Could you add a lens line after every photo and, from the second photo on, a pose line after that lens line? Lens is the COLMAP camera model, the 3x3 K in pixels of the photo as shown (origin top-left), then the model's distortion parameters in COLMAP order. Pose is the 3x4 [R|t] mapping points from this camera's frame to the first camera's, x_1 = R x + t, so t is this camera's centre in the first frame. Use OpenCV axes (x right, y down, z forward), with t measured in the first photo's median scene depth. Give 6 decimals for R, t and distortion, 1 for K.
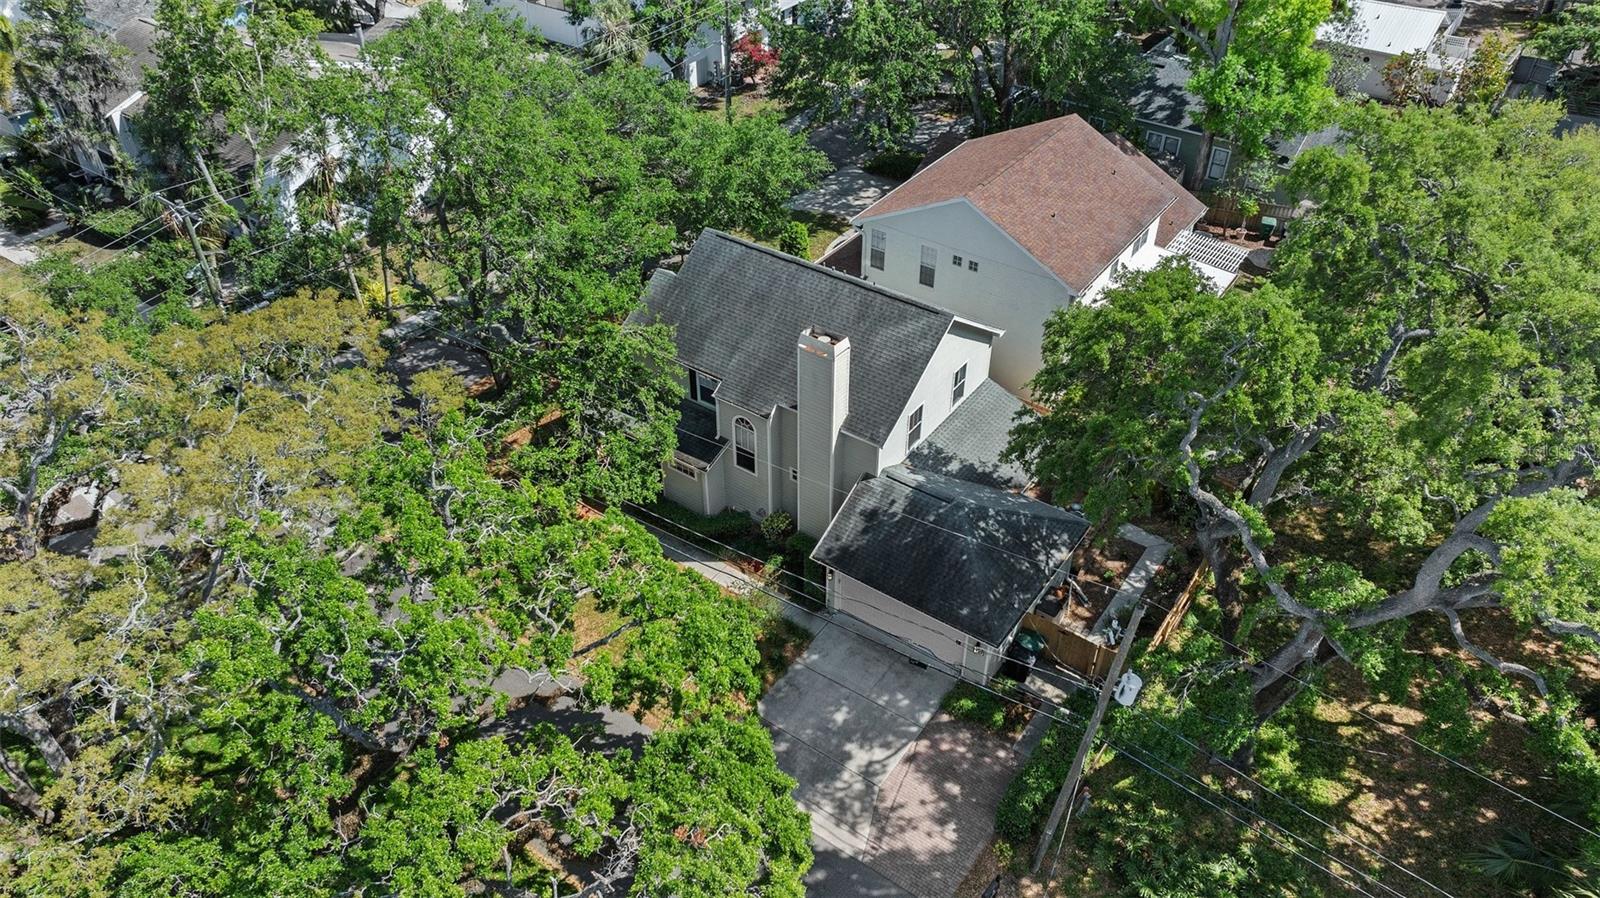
lens RADIAL K [[1122.8, 0, 800.0], [0, 1122.8, 449.0], [0, 0, 1]] dist [-0.036355, -0.001570]
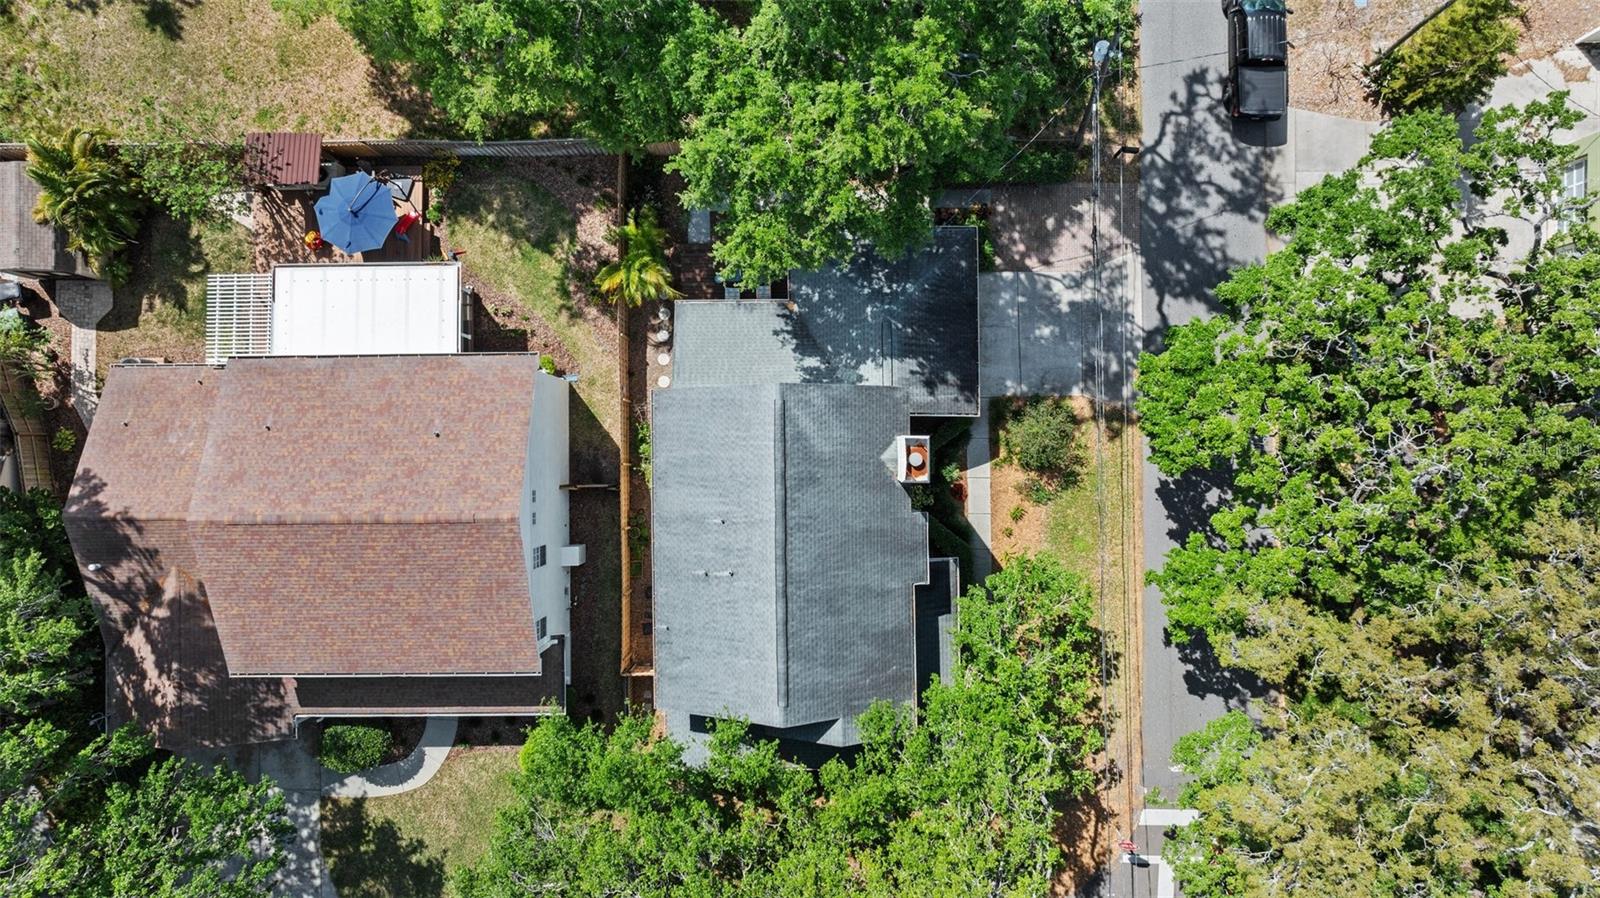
lens RADIAL K [[1122.8, 0, 800.0], [0, 1122.8, 449.0], [0, 0, 1]] dist [-0.036355, -0.001570]
pose [[-0.588593, -0.808429, -0.000792, 0.094362], [0.495657, -0.361647, 0.789643, -0.951876], [-0.638657, 0.464386, 0.613566, 0.491528]]
